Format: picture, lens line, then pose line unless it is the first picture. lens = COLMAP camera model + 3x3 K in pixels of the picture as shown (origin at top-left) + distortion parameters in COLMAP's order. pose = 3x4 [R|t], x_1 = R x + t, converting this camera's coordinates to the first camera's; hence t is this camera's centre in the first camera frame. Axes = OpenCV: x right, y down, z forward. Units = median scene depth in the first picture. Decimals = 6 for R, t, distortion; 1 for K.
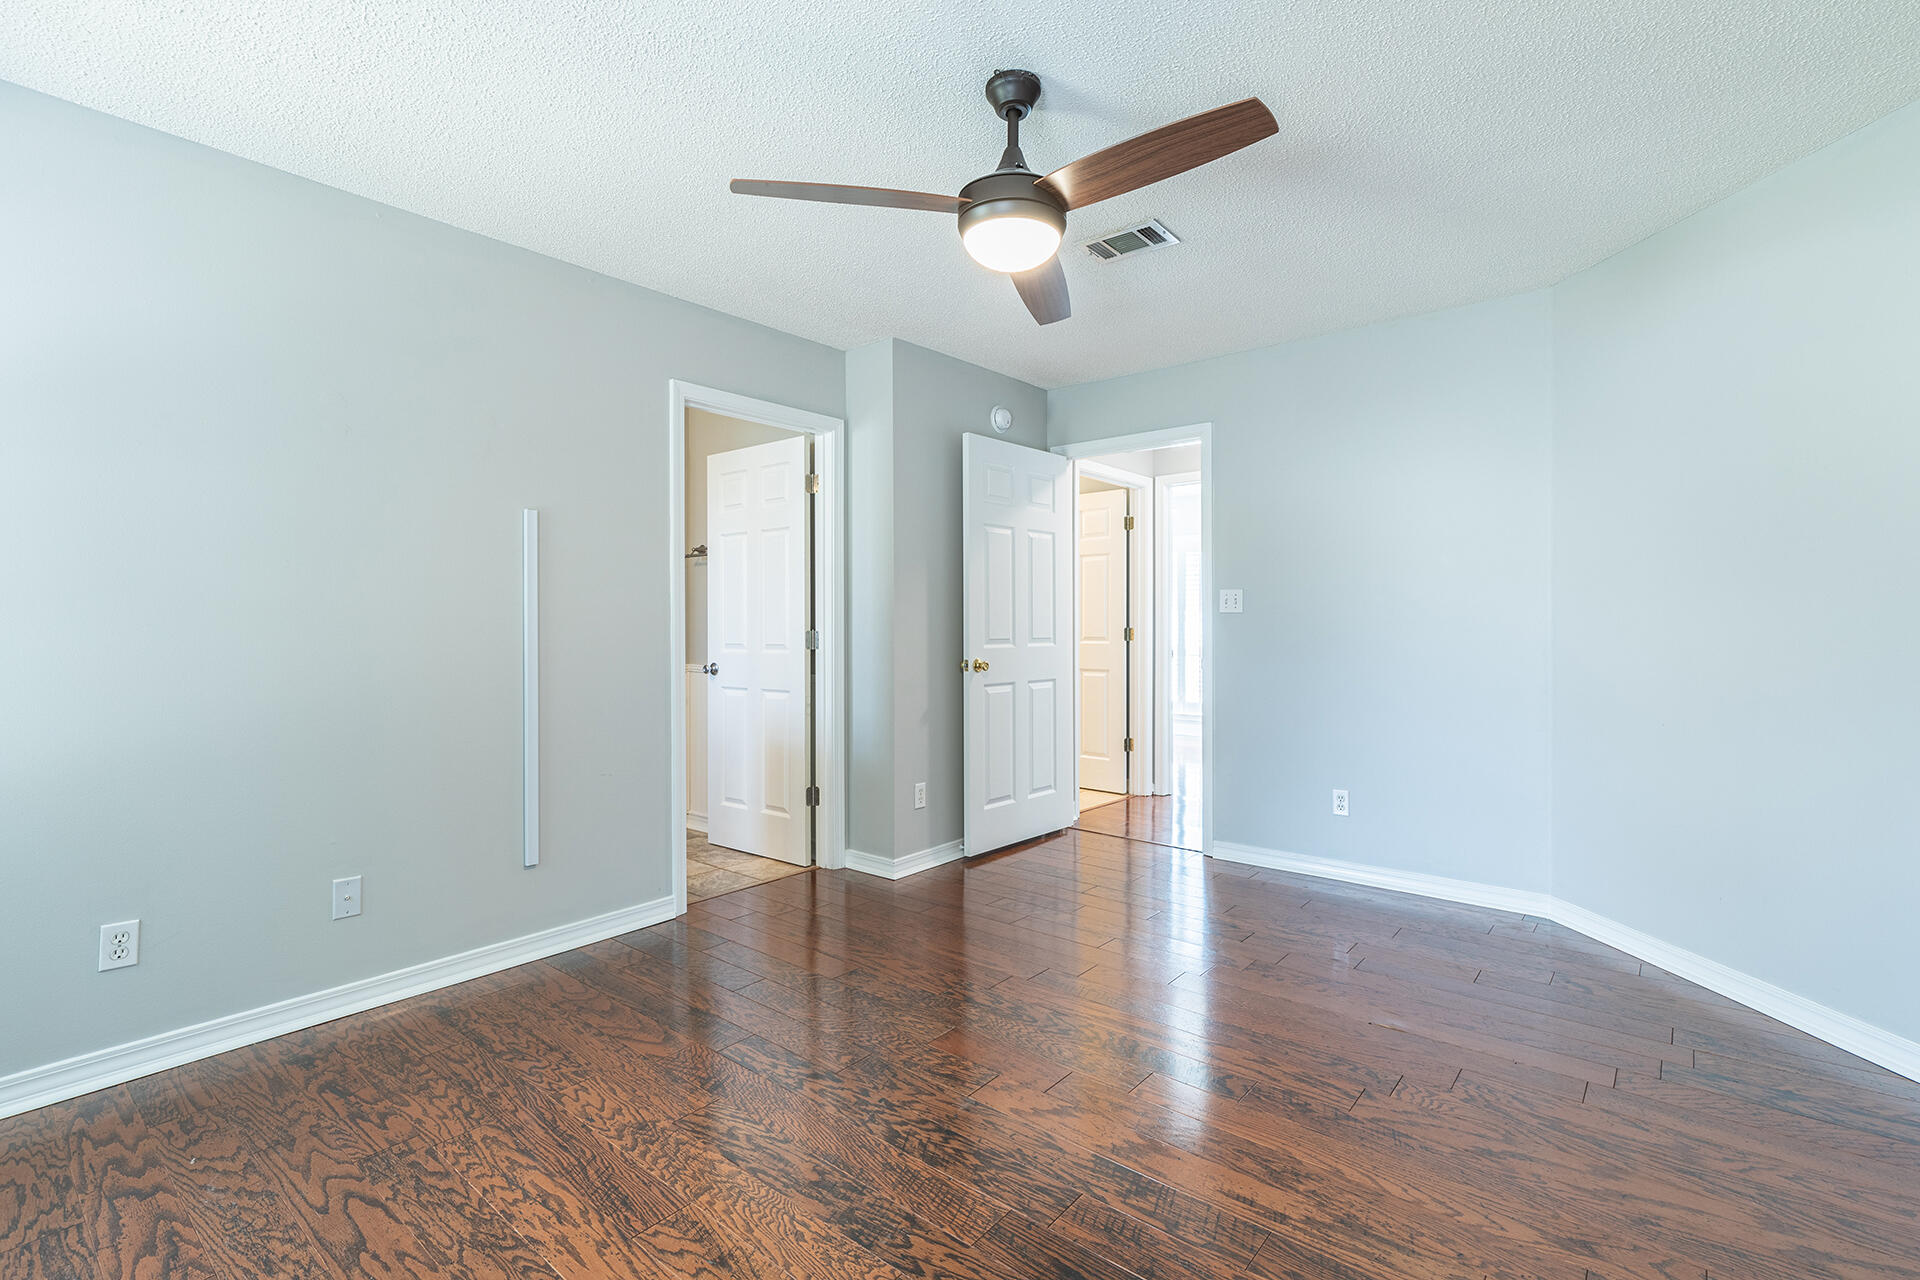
lens RADIAL K [[881.8, 0, 970.1], [0, 881.8, 635.7], [0, 0, 1]] dist [-0.002217, -0.000419]
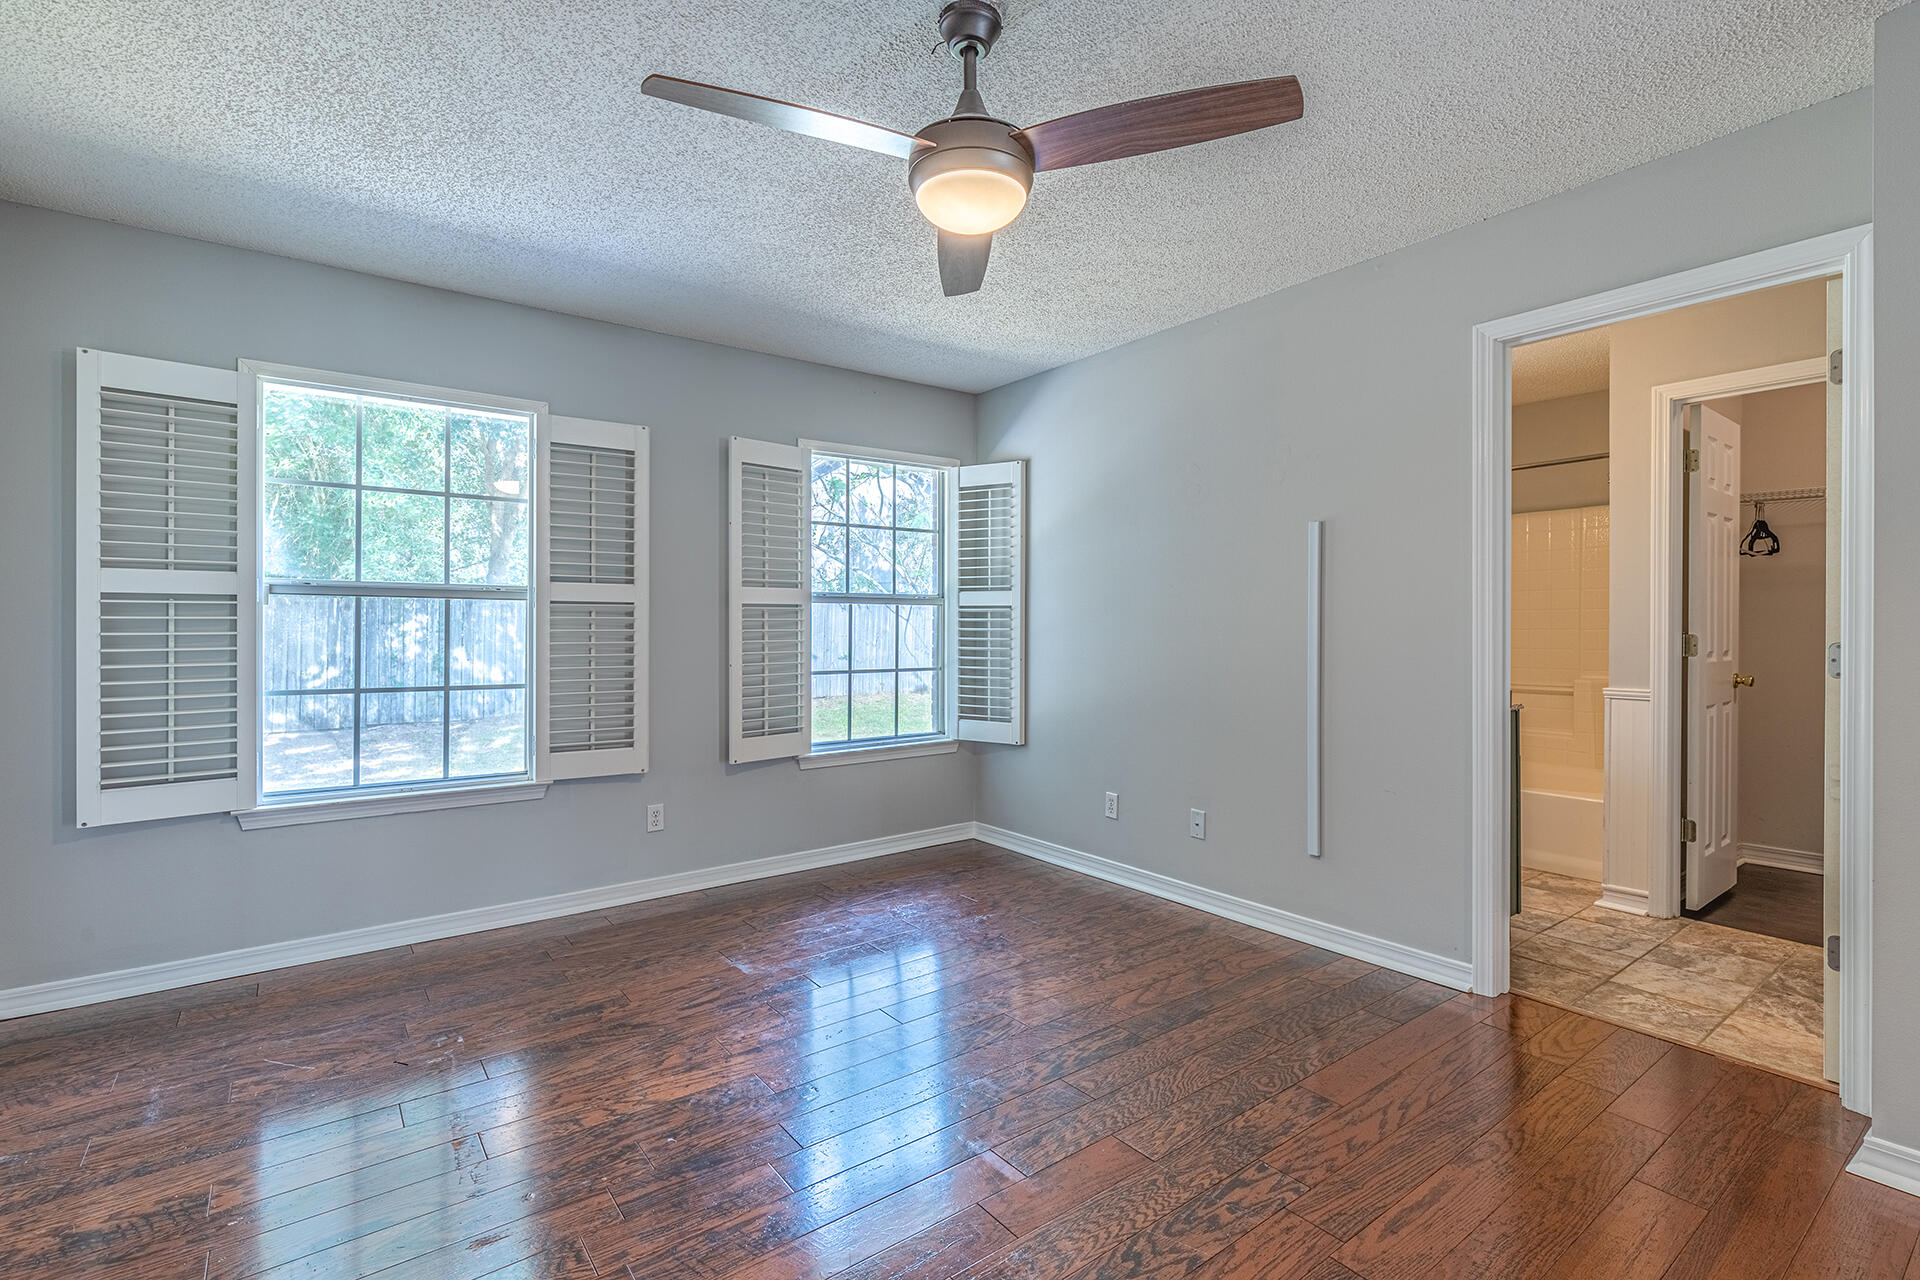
lens RADIAL K [[881.8, 0, 968.8], [0, 881.8, 626.1], [0, 0, 1]] dist [-0.002217, -0.000419]
pose [[-0.231726, 0.009901, -0.972731, 0.734009], [-0.011783, 0.999846, 0.012984, -0.027330], [0.972710, 0.014471, -0.231574, 0.976863]]
